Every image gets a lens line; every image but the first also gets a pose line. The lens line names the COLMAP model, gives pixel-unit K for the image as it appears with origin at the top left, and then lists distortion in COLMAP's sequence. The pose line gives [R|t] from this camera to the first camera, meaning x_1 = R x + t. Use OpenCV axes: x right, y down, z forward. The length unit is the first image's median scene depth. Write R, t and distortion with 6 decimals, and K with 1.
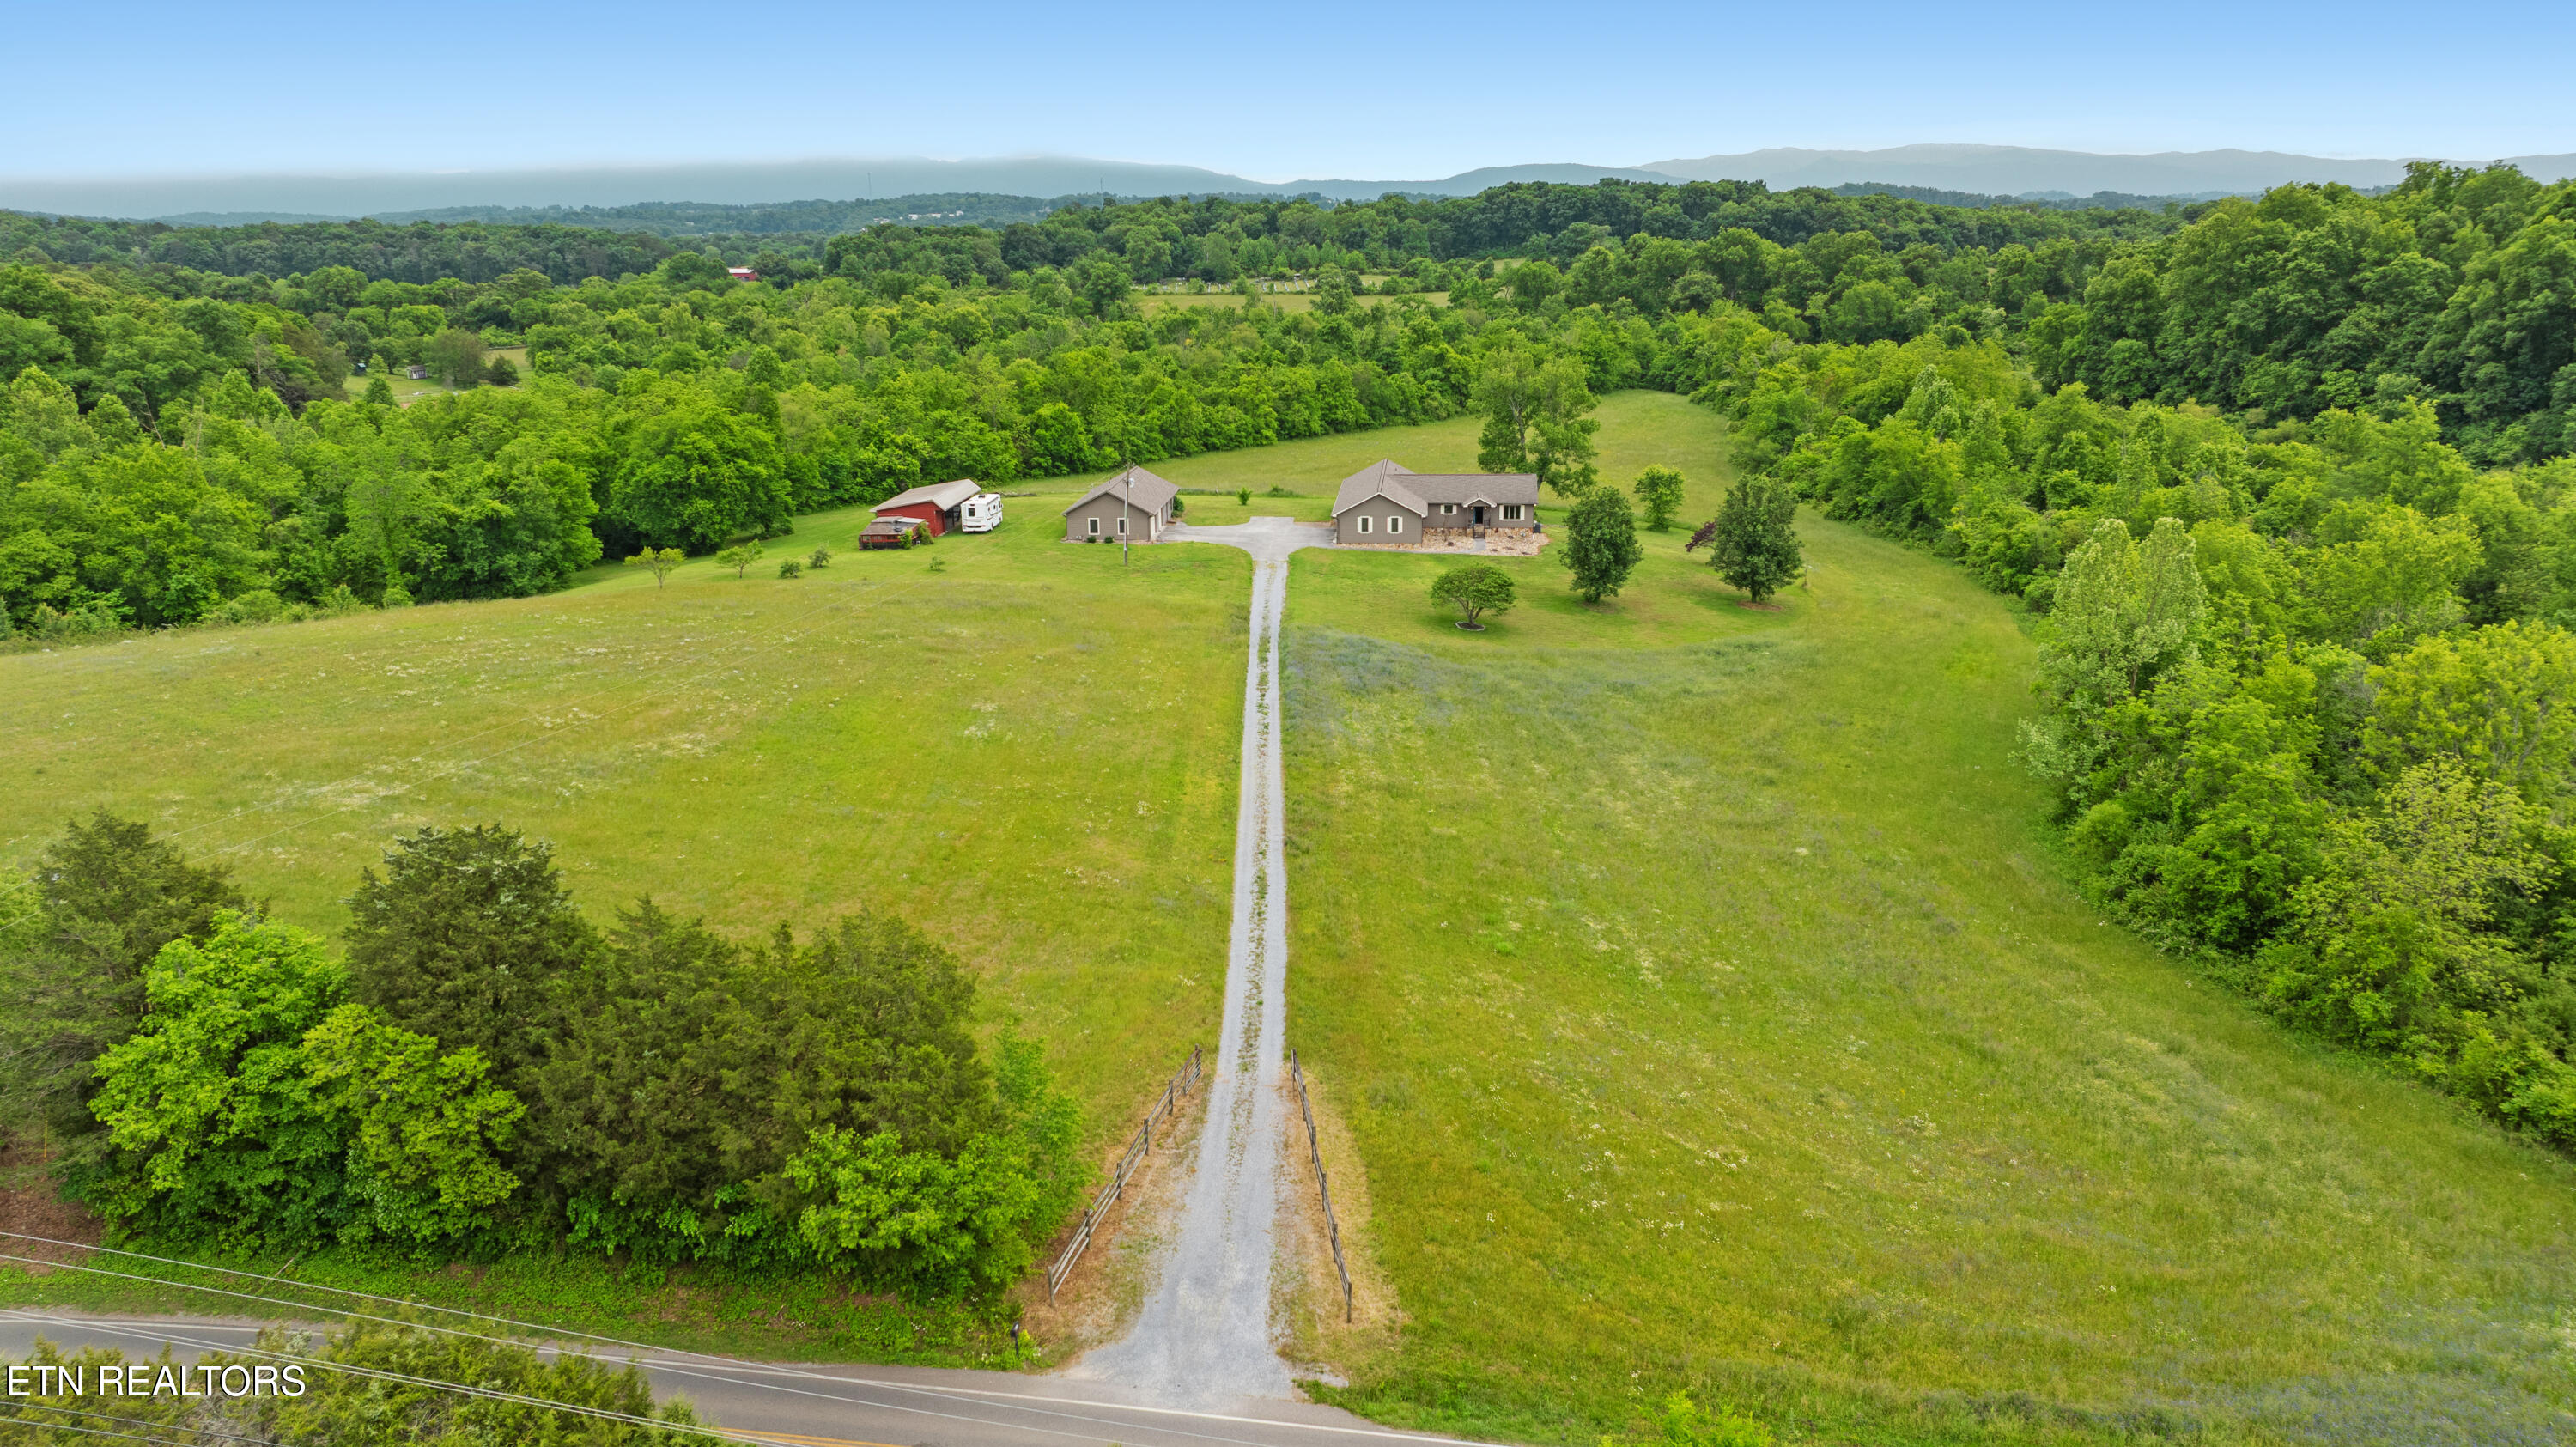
lens RADIAL K [[1822.9, 0, 1288.0], [0, 1822.9, 723.5], [0, 0, 1]] dist [-0.001071, 0.000142]
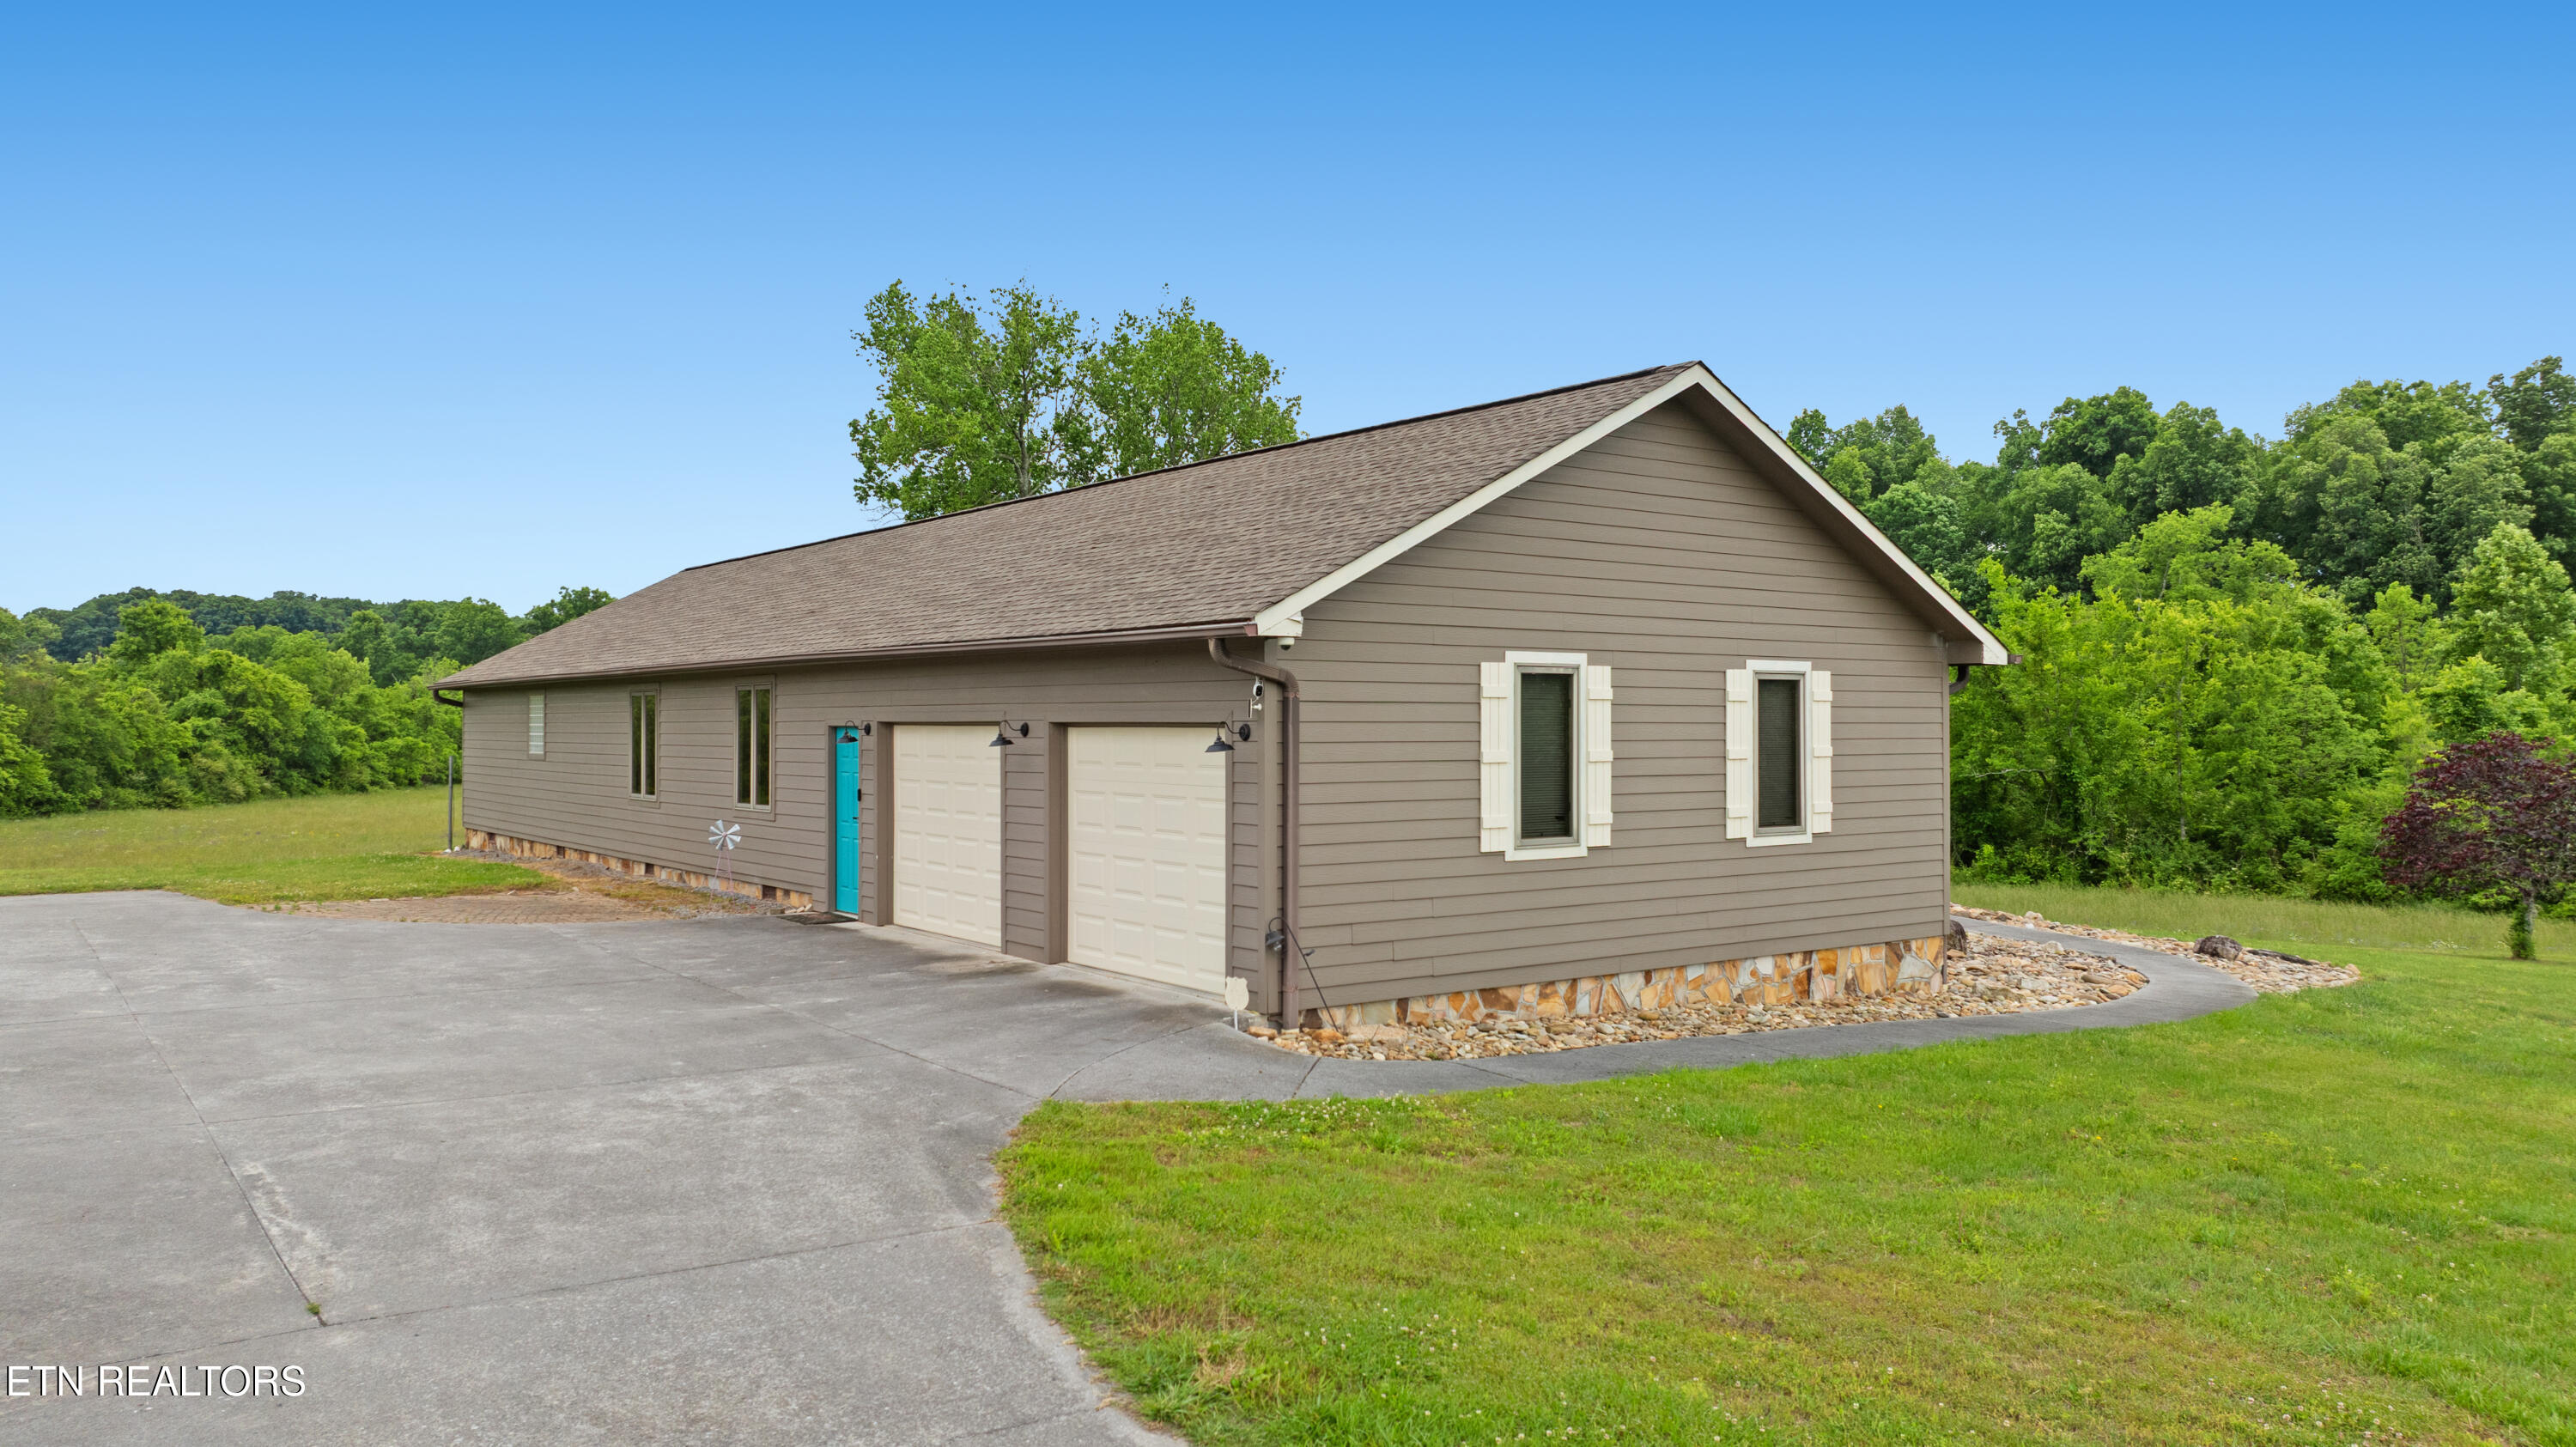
lens RADIAL K [[1822.9, 0, 1288.0], [0, 1822.9, 723.5], [0, 0, 1]] dist [-0.001071, 0.000142]
pose [[0.756690, -0.001100, 0.653772, -0.009784], [0.176030, 0.963411, -0.202120, -0.054424], [-0.629629, 0.268026, 0.729198, 0.535710]]
